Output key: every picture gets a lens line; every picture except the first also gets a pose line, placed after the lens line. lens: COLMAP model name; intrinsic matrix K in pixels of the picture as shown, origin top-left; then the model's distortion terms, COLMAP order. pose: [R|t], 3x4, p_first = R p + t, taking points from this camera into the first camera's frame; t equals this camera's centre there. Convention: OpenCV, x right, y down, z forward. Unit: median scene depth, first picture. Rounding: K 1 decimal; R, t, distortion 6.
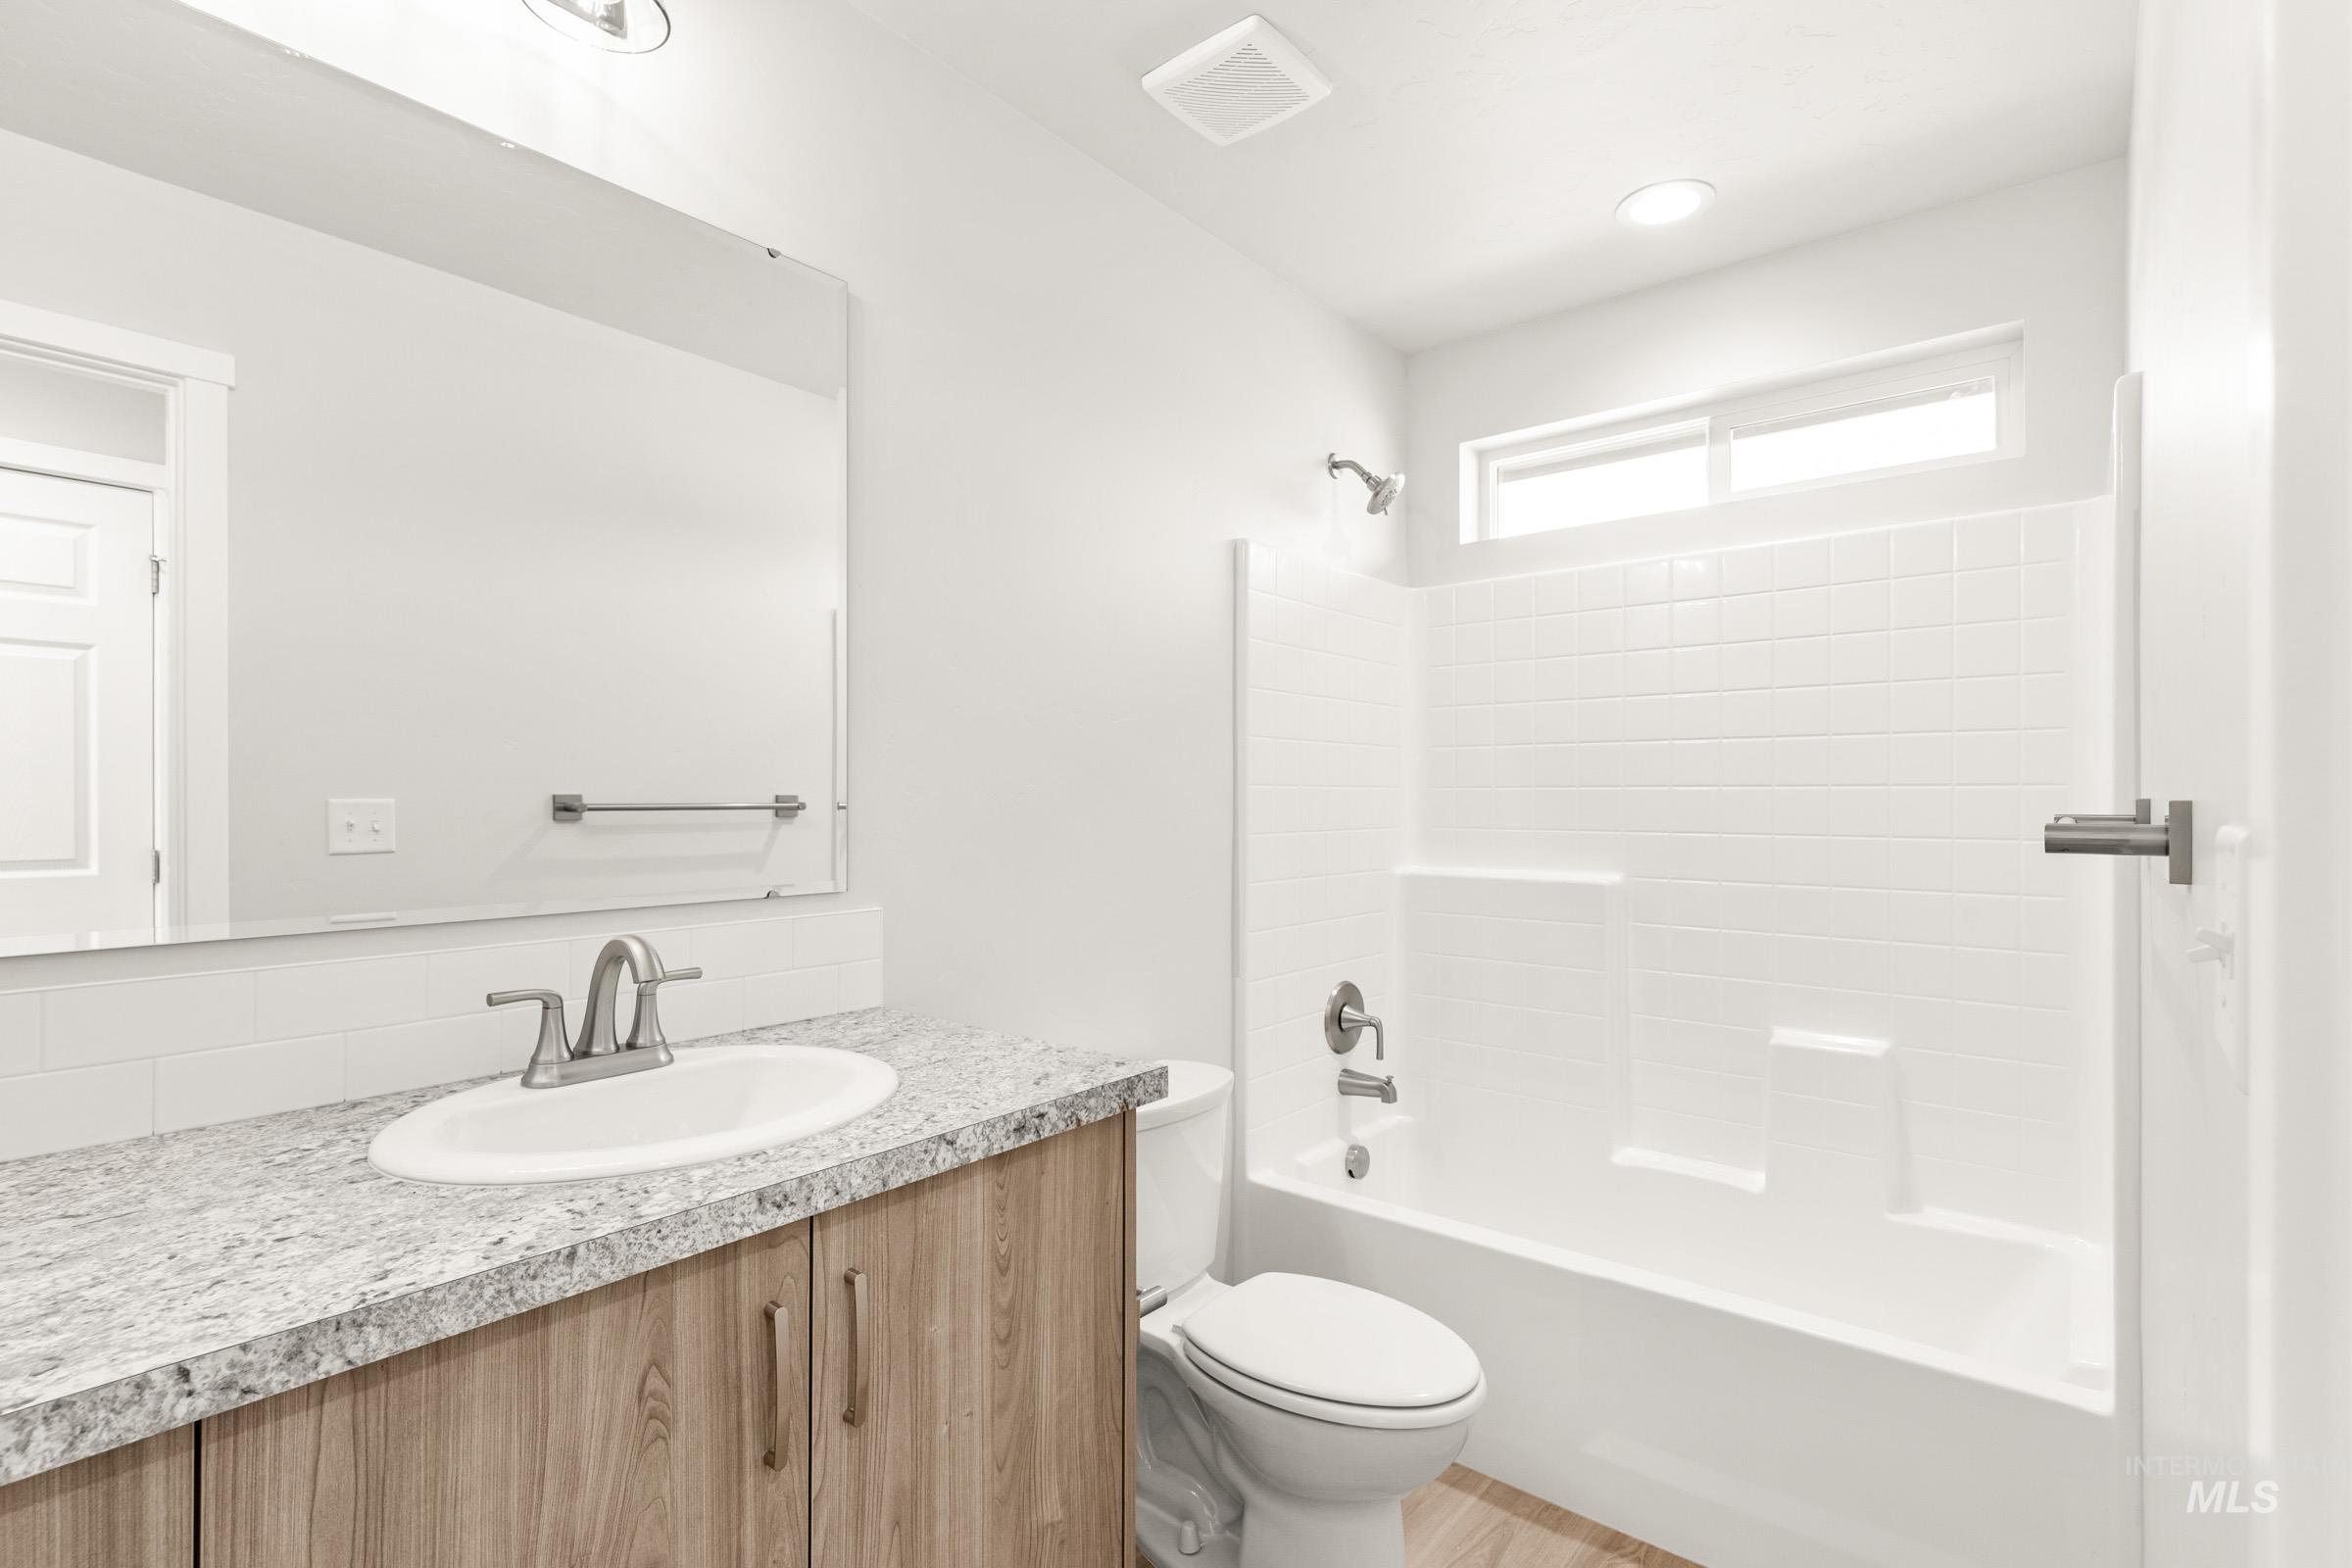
lens RADIAL K [[1110.5, 0, 1173.7], [0, 1110.5, 772.9], [0, 0, 1]] dist [0.003786, -0.000269]
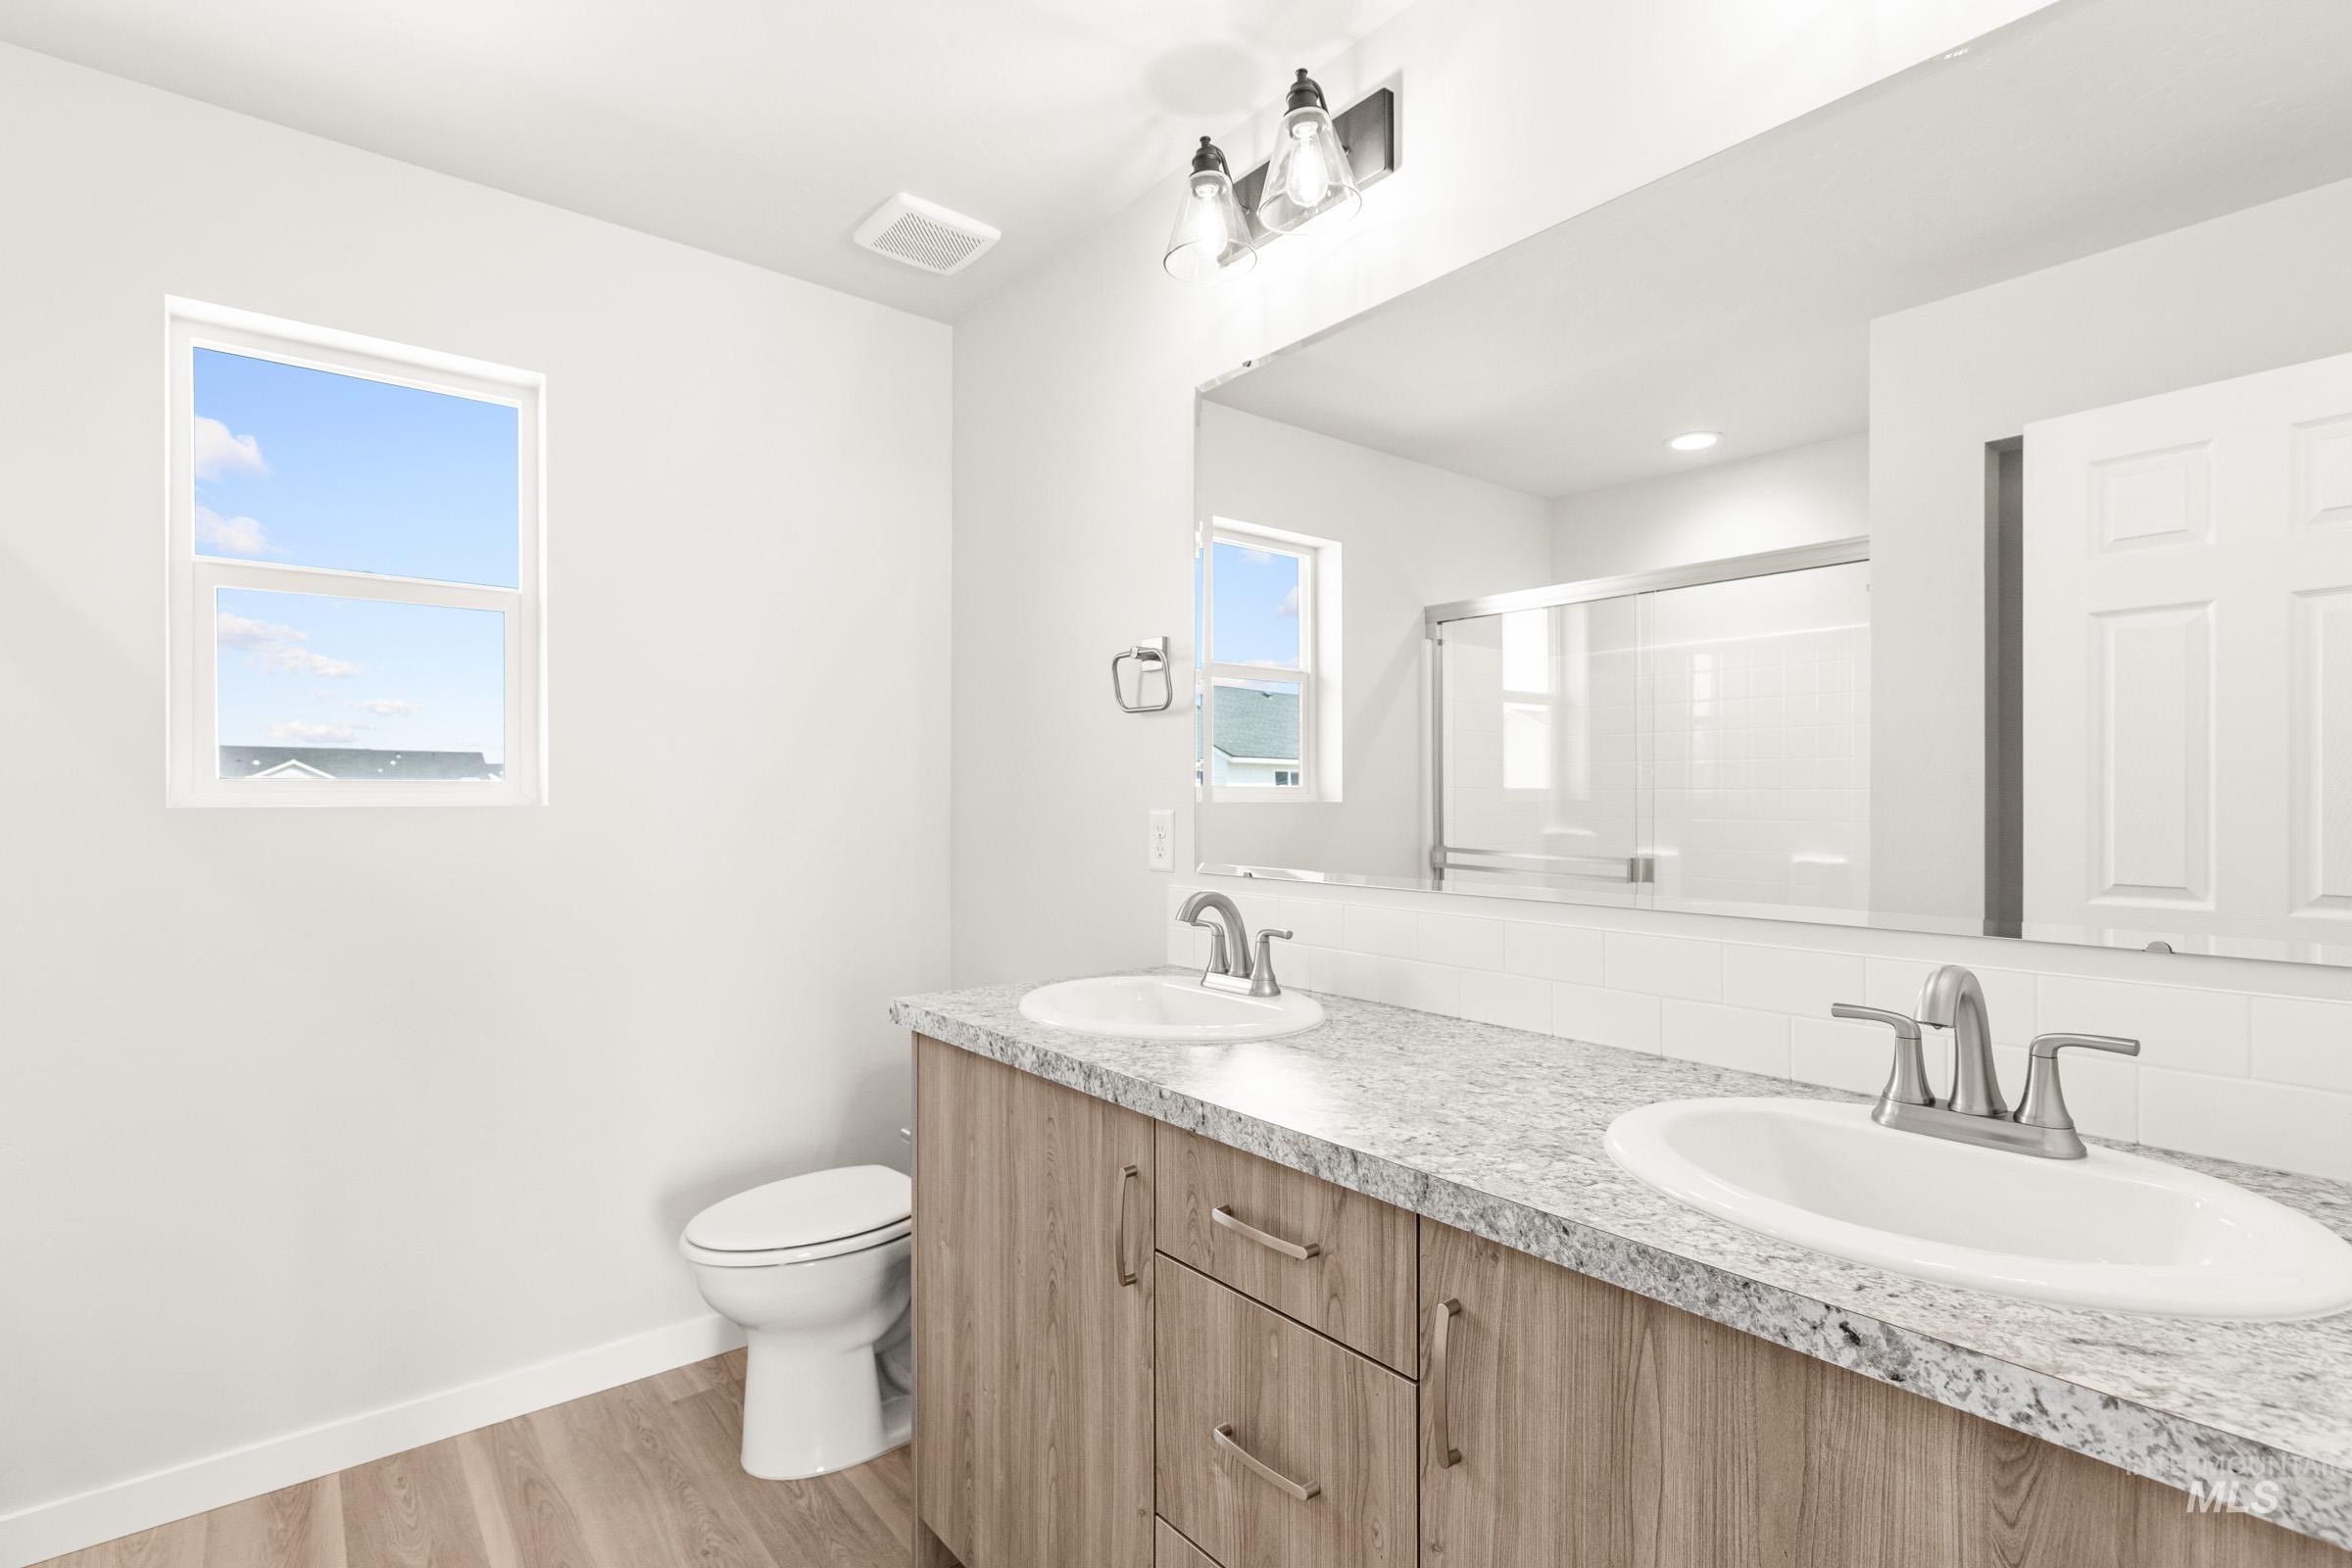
lens RADIAL K [[1110.5, 0, 1173.7], [0, 1110.5, 772.9], [0, 0, 1]] dist [0.003786, -0.000269]
pose [[-0.199048, -0.024419, -0.979685, 0.621992], [0.012889, 0.999538, -0.027533, 0.031555], [0.979905, -0.018108, -0.198642, 0.910238]]
